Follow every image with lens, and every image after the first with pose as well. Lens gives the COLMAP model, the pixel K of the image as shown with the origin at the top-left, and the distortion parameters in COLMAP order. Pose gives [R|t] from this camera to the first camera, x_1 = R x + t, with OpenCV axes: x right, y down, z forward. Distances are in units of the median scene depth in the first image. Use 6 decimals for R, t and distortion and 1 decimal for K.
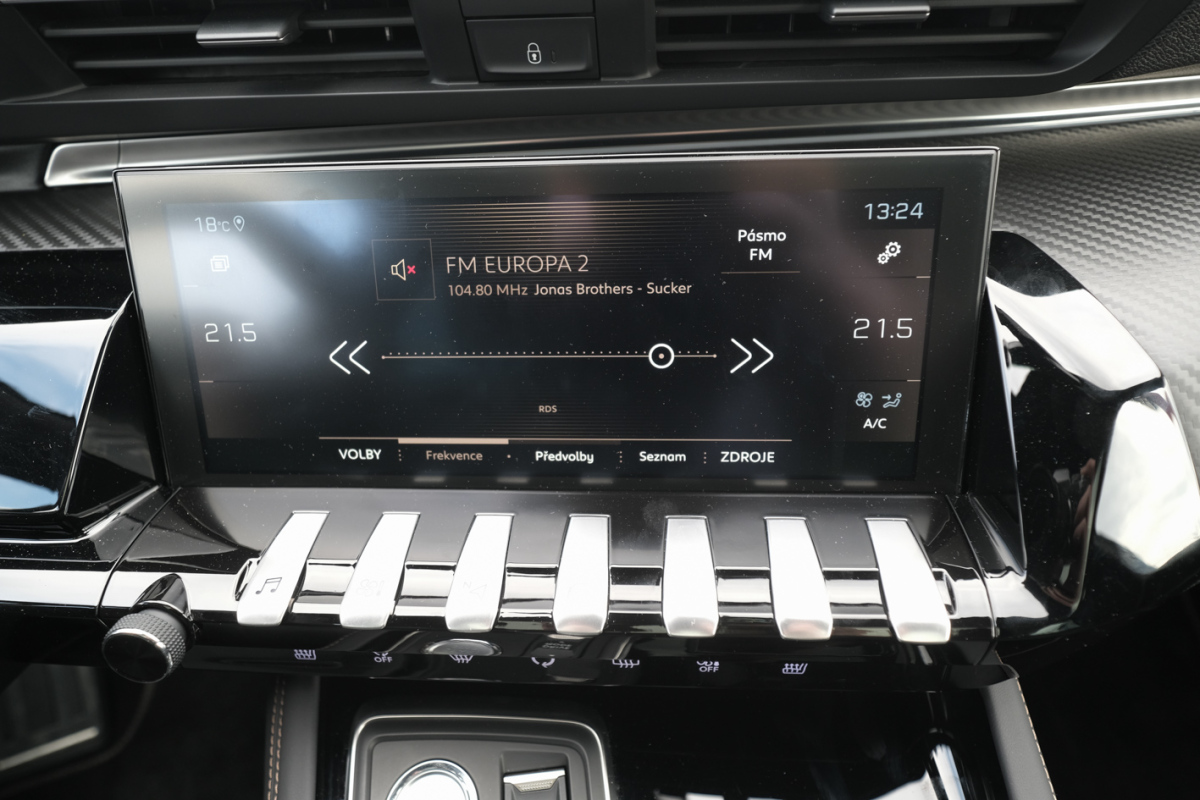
lens RADIAL K [[753.1, 0, 604.4], [0, 753.1, 405.1], [0, 0, 1]] dist [-0.009172, 0.001297]
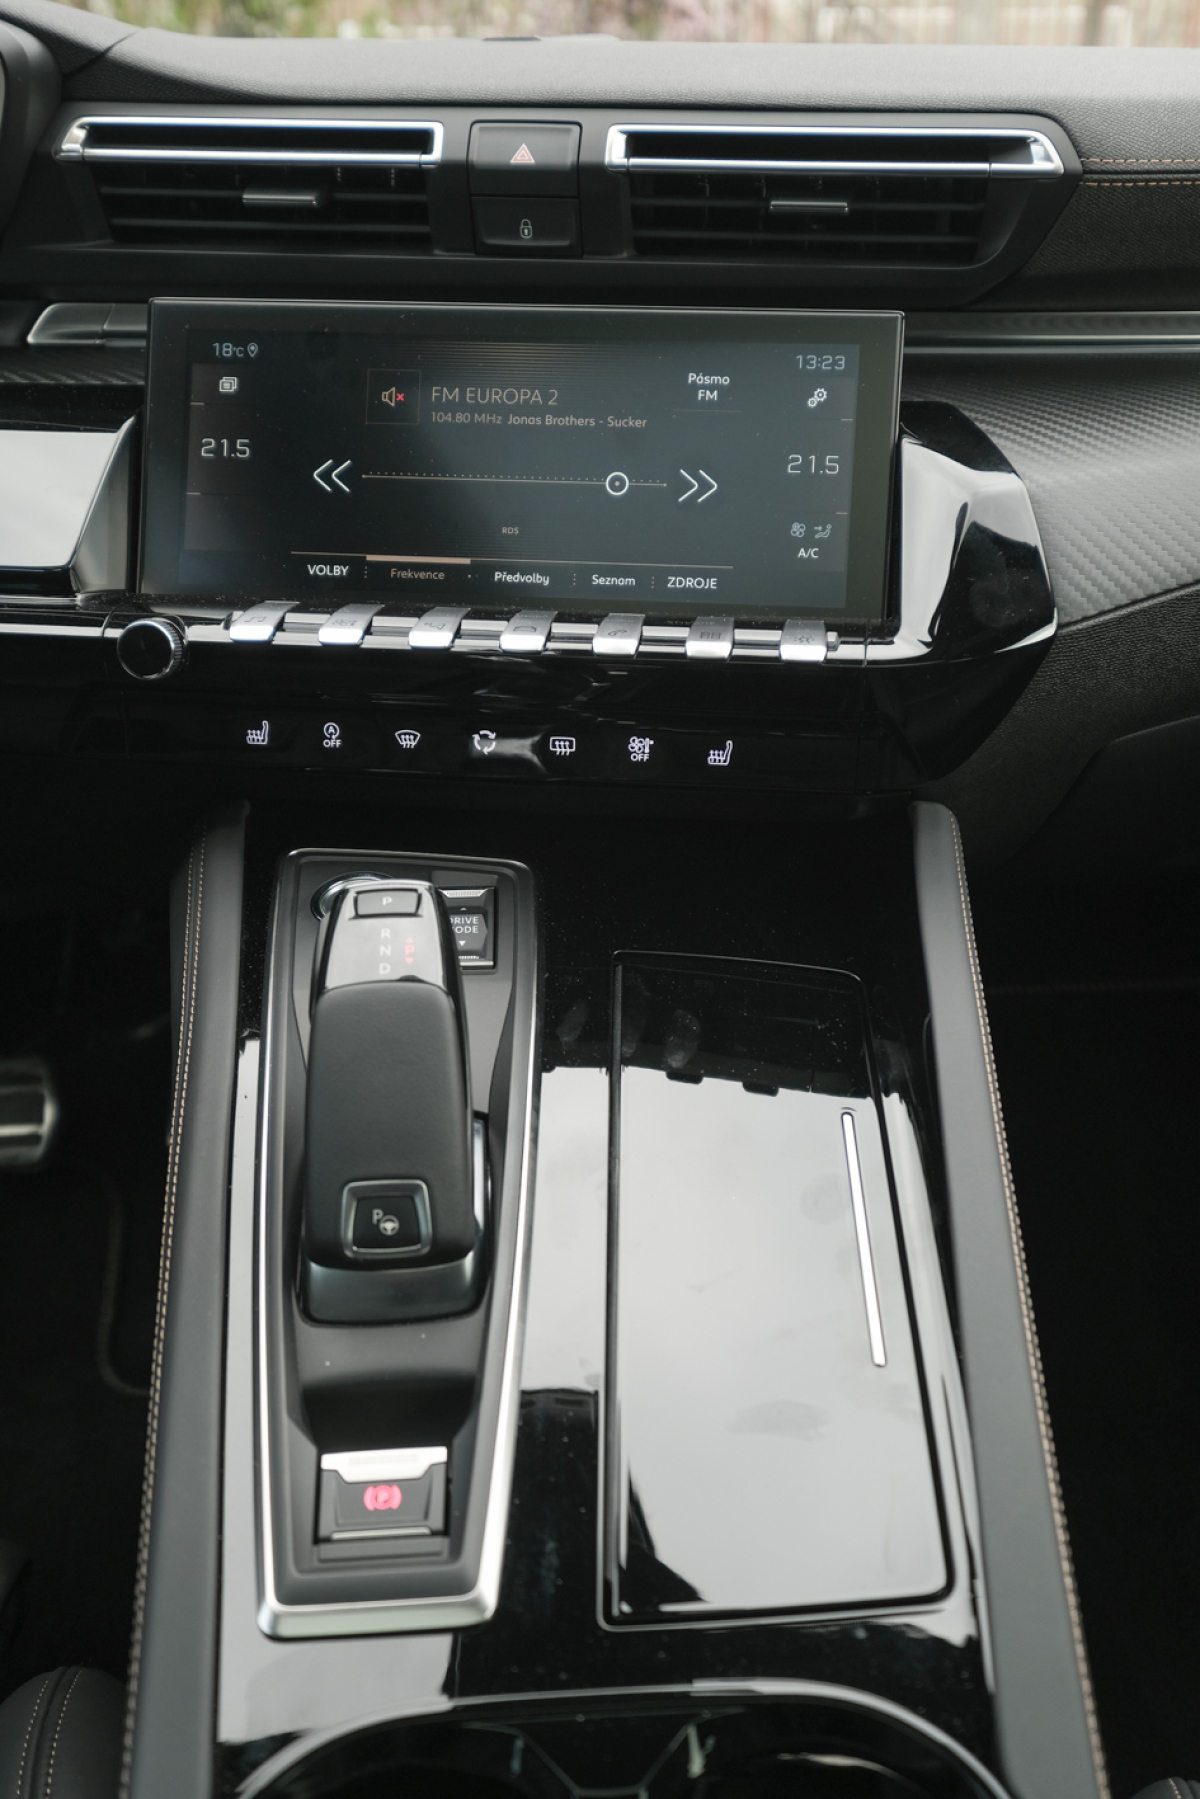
lens RADIAL K [[1954.5, 0, 599.7], [0, 1954.5, 894.3], [0, 0, 1]] dist [-0.014562, 0.000000]
pose [[0.996596, 0.071358, -0.041279, 0.211168], [-0.078768, 0.971984, -0.221455, 1.155106], [0.024320, 0.223953, 0.974296, -1.652138]]
